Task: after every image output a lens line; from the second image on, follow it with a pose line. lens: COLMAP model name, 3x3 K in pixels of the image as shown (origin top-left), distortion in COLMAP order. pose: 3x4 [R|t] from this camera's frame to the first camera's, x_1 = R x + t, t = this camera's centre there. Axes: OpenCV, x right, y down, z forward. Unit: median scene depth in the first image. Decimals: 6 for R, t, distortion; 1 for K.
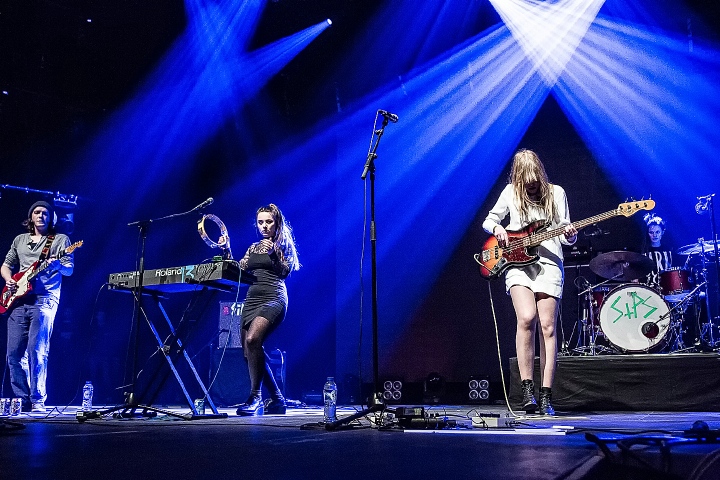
lens RADIAL K [[723.5, 0, 360.4], [0, 723.5, 252.7], [0, 0, 1]] dist [-0.025506, 0.010127]
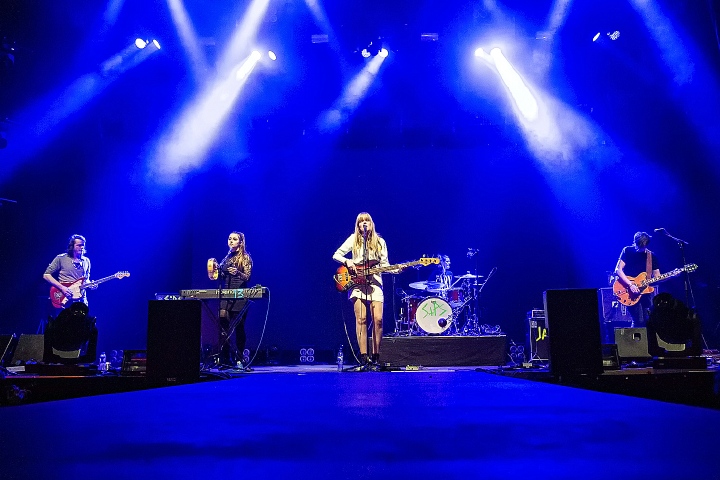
lens RADIAL K [[707.1, 0, 360.0], [0, 707.1, 240.0], [0, 0, 1]] dist [0.066210, 0.002626]
pose [[0.929397, 0.055277, 0.364920, -0.464763], [-0.065018, 0.997779, 0.014450, -0.115510], [-0.363311, -0.037157, 0.930927, -0.596686]]
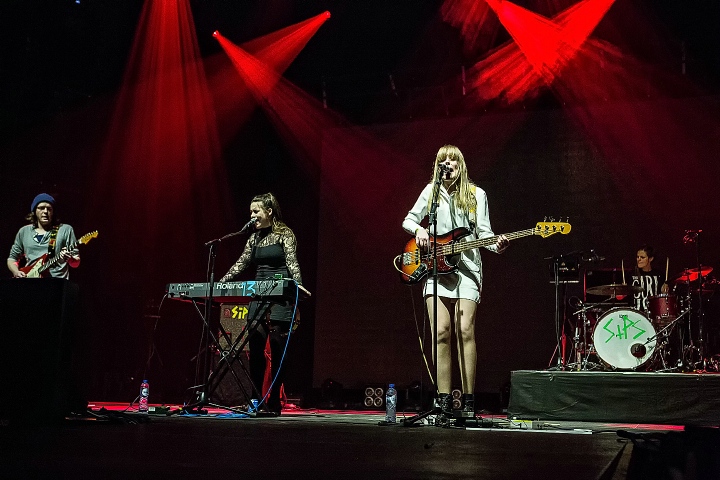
lens RADIAL K [[823.5, 0, 360.0], [0, 823.5, 240.0], [0, 0, 1]] dist [0.010487, -0.007788]
pose [[0.996257, 0.046564, 0.072832, -0.122039], [-0.046551, 0.998914, -0.001875, -0.039426], [-0.072840, -0.001523, 0.997342, -0.226849]]
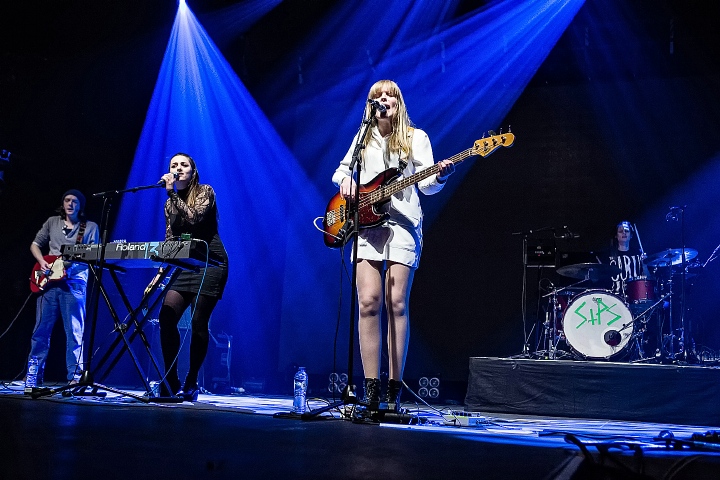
lens RADIAL K [[783.9, 0, 360.6], [0, 783.9, 245.3], [0, 0, 1]] dist [-0.002267, -0.019338]
pose [[0.994578, 0.070833, 0.076140, -0.032331], [-0.071935, 0.997339, 0.011826, -0.007103], [-0.075100, -0.017239, 0.997027, -0.042795]]
